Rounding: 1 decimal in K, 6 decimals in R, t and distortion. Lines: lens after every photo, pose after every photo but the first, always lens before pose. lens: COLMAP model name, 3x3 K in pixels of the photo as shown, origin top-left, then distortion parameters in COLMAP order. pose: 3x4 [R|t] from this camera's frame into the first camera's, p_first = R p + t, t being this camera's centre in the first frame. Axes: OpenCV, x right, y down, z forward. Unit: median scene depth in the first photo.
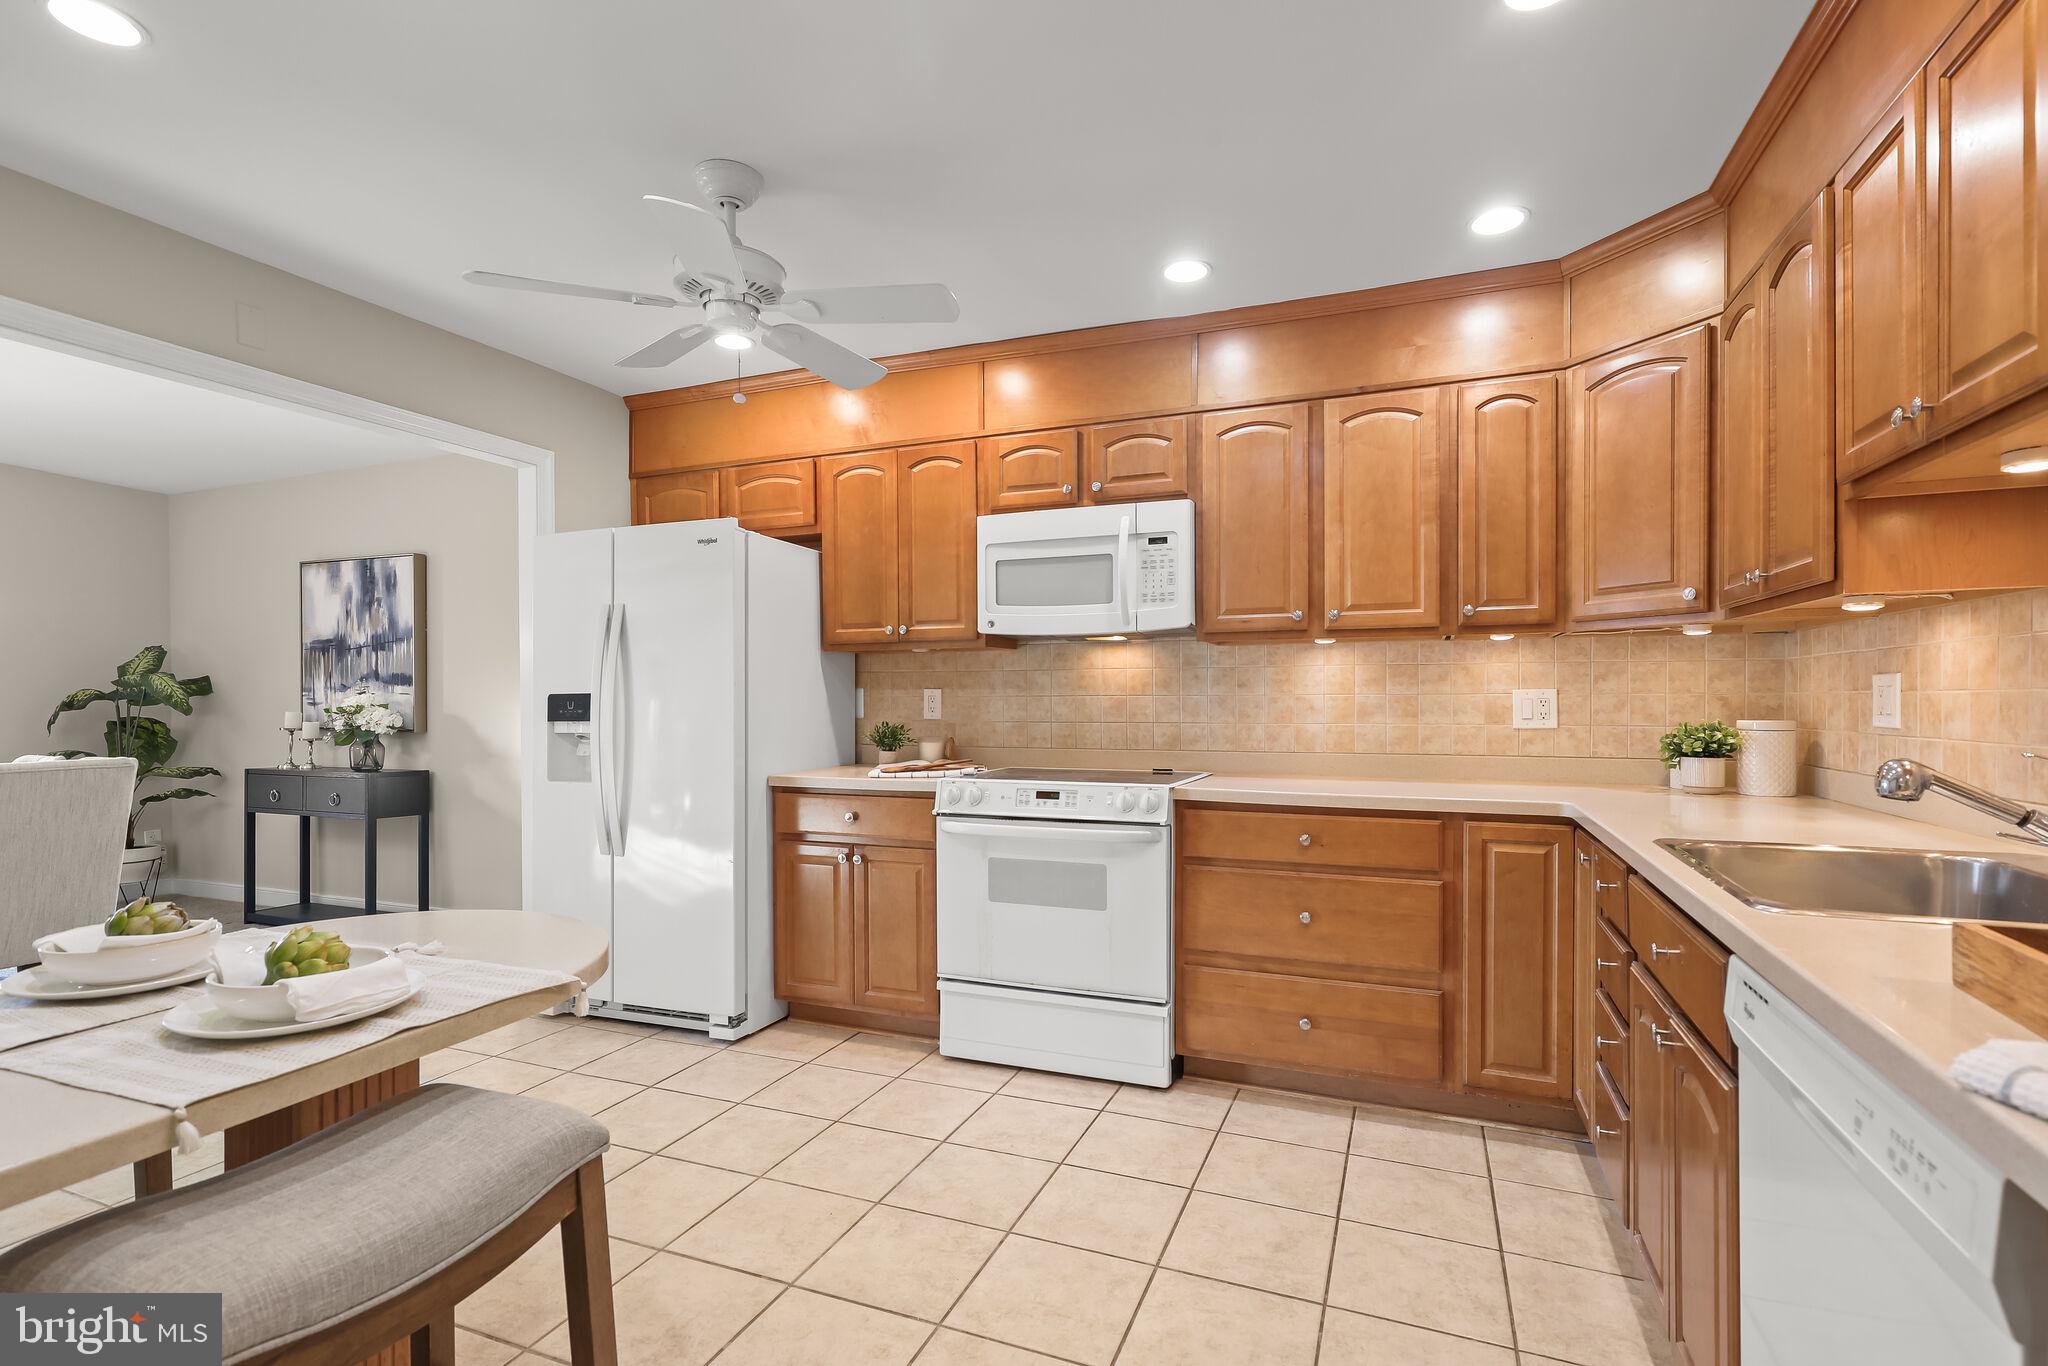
lens RADIAL K [[943.9, 0, 1029.9], [0, 943.9, 698.2], [0, 0, 1]] dist [0.004041, -0.000028]
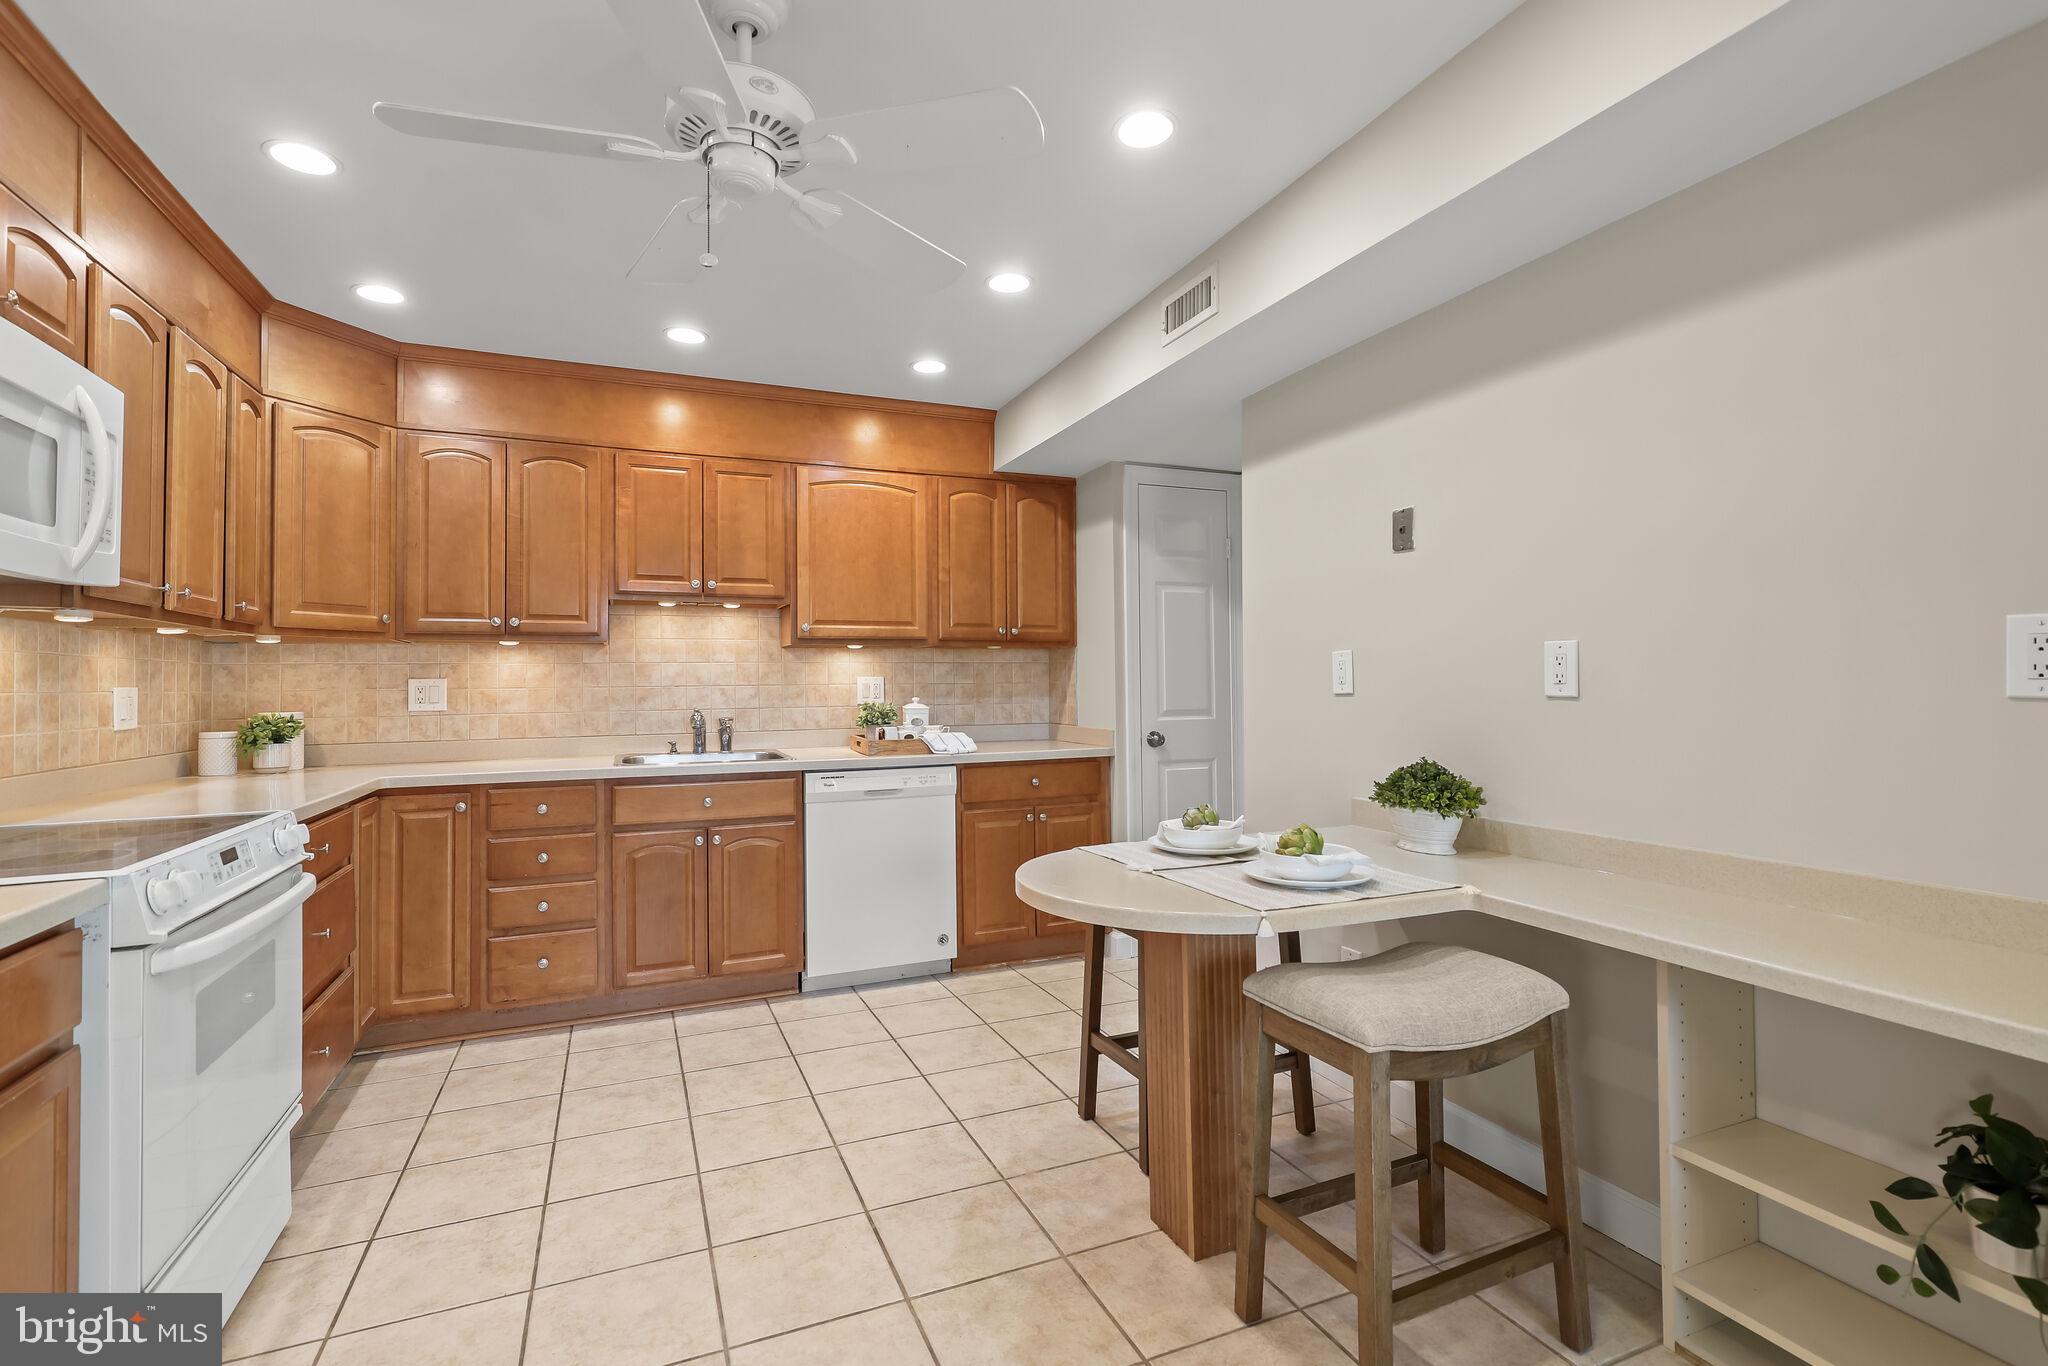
lens RADIAL K [[956.7, 0, 1024.7], [0, 956.7, 662.3], [0, 0, 1]] dist [0.003124, 0.000627]
pose [[-0.704296, 0.026565, 0.709409, -0.738401], [0.012296, 0.999606, -0.025224, 0.000574], [-0.709800, -0.009043, -0.704345, 1.022518]]
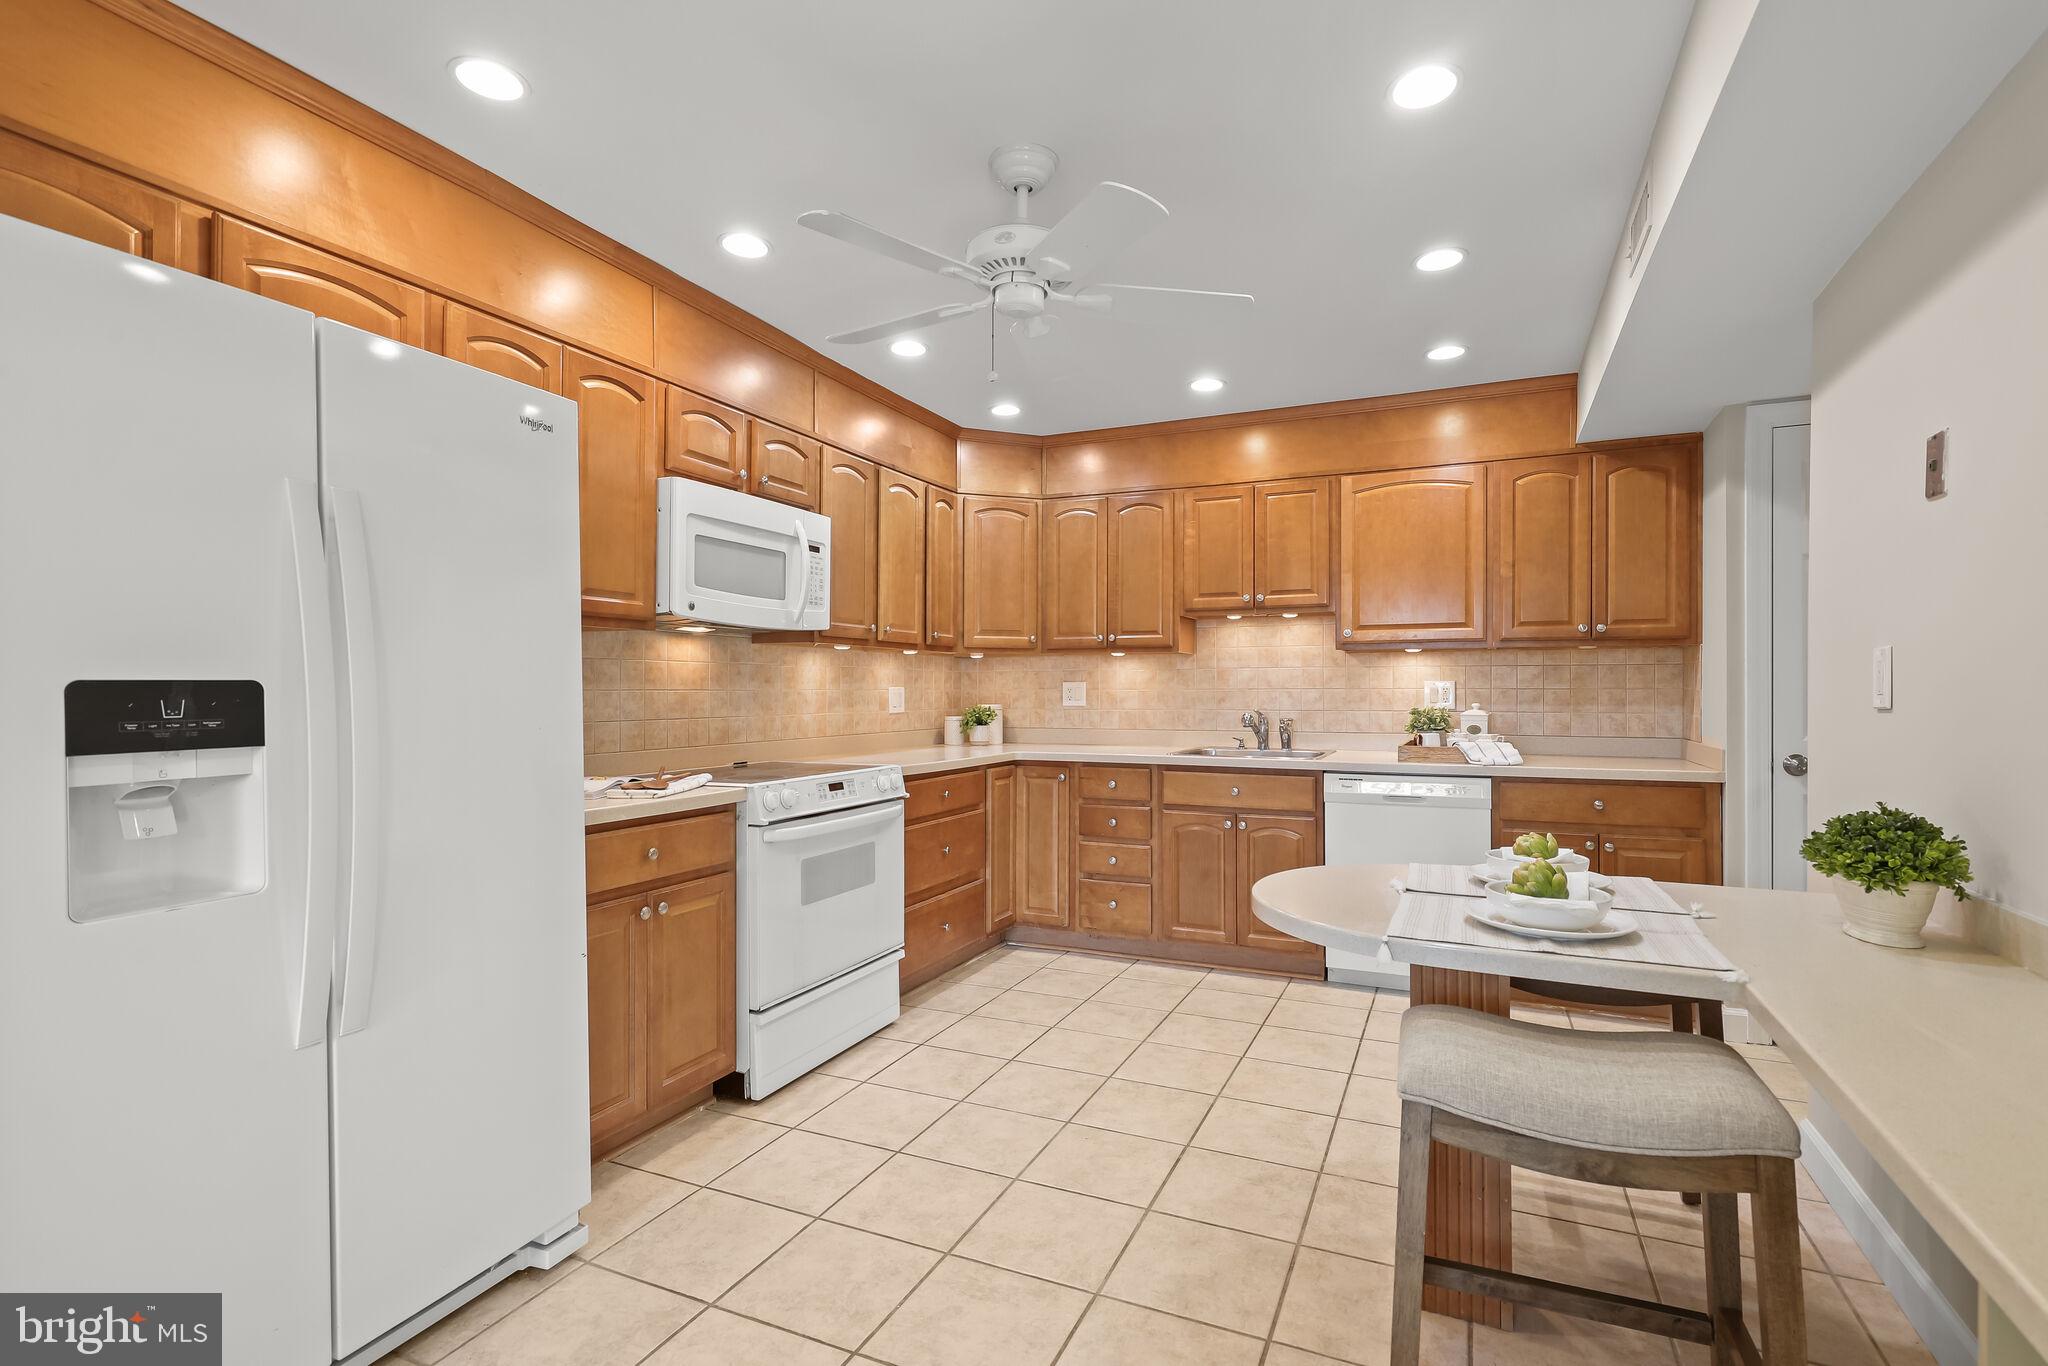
lens RADIAL K [[958.8, 0, 1024.0], [0, 958.8, 683.0], [0, 0, 1]] dist [0.000589, 0.000022]
pose [[0.055307, 0.010815, 0.998411, -0.967422], [0.000494, 0.999941, -0.010859, 0.000873], [-0.998469, 0.001093, 0.055299, 0.702646]]
